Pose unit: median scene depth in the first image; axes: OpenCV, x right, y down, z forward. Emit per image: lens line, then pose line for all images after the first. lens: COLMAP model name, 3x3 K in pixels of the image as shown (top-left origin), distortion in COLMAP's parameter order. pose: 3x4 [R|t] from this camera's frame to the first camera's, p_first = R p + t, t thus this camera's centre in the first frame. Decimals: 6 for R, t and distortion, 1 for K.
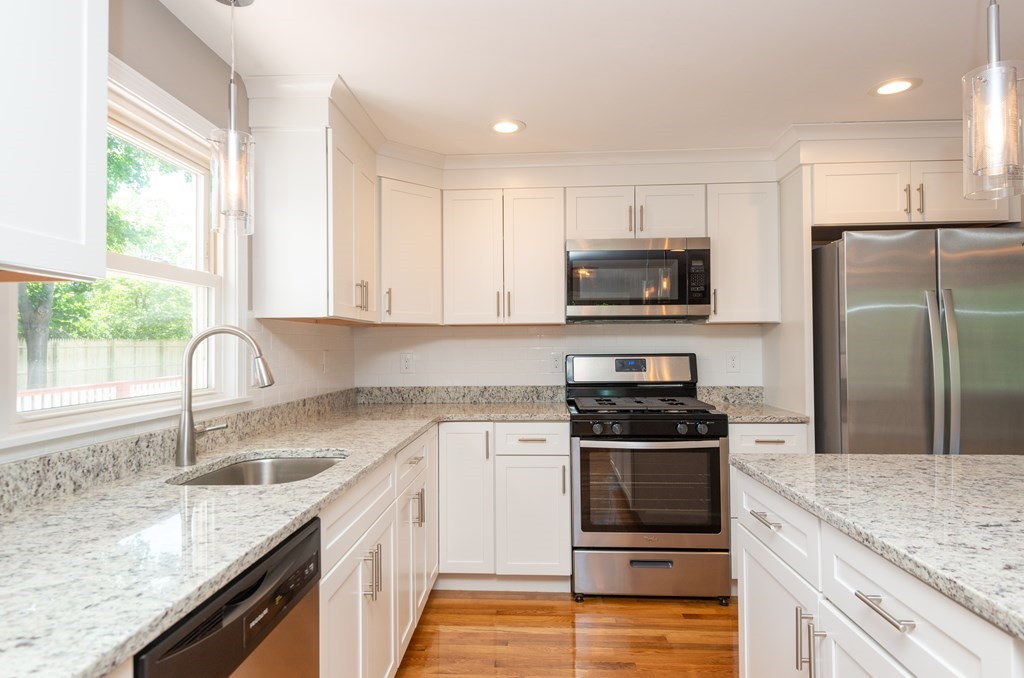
lens RADIAL K [[597.2, 0, 504.3], [0, 597.2, 333.9], [0, 0, 1]] dist [0.019407, -0.010693]
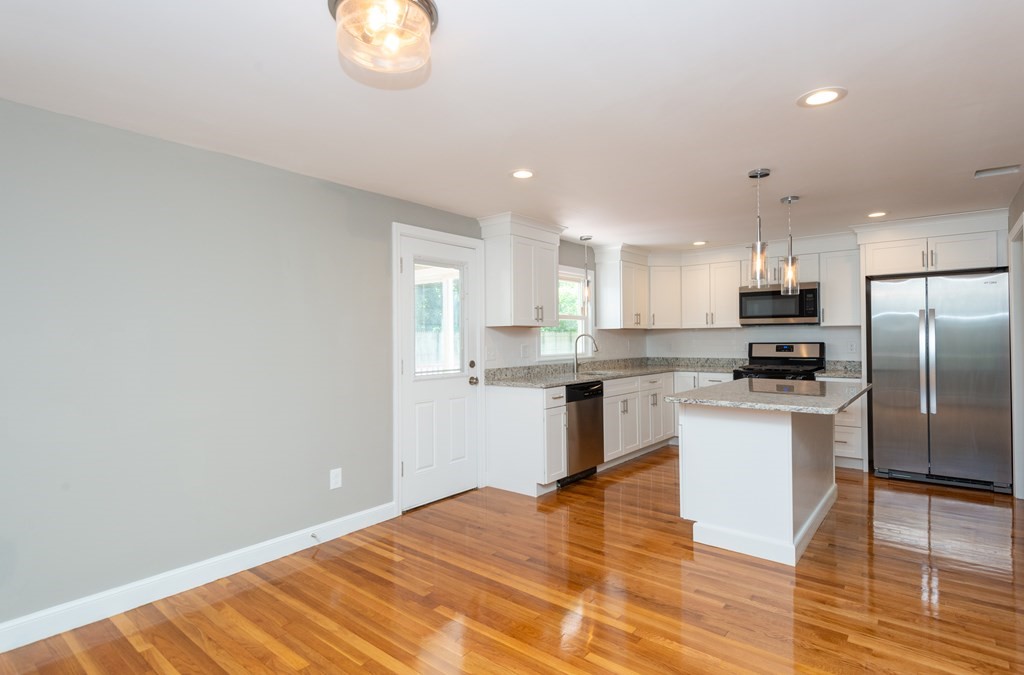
lens RADIAL K [[515.1, 0, 516.8], [0, 515.1, 335.2], [0, 0, 1]] dist [0.032798, -0.012813]
pose [[0.807331, -0.004560, -0.590081, 0.595884], [0.015877, 0.999776, 0.013996, -0.031885], [0.589885, -0.020669, 0.807223, -1.002606]]
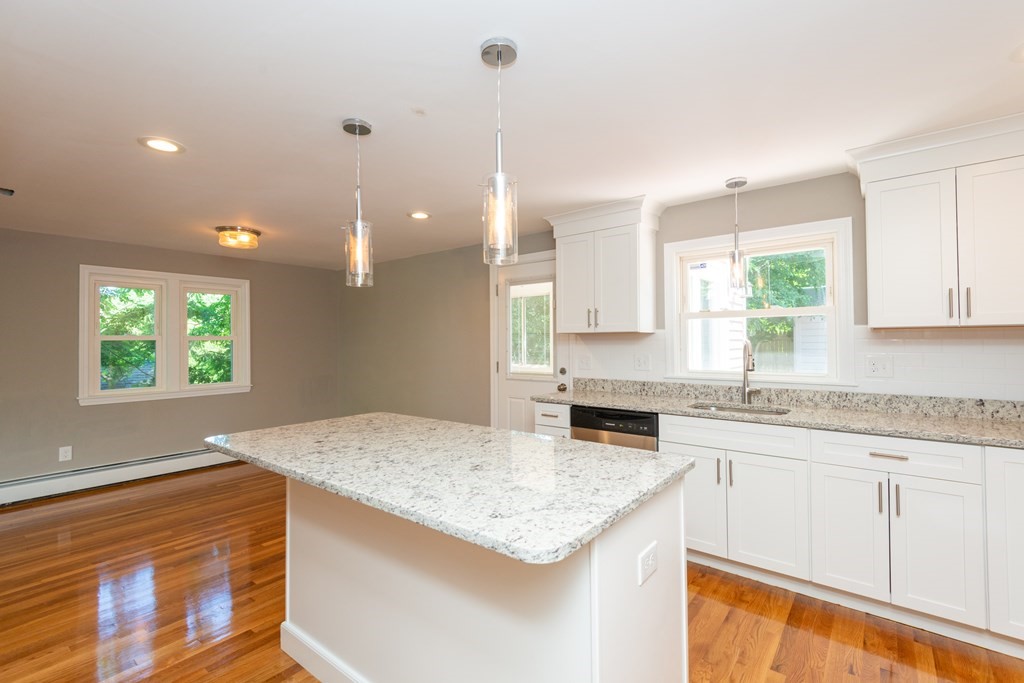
lens RADIAL K [[460.6, 0, 515.6], [0, 460.6, 335.5], [0, 0, 1]] dist [0.018912, -0.005038]
pose [[-0.580225, -0.000078, -0.814456, 0.797947], [0.028226, 0.999397, -0.020204, -0.011743], [0.813967, -0.034712, -0.579873, 0.780097]]
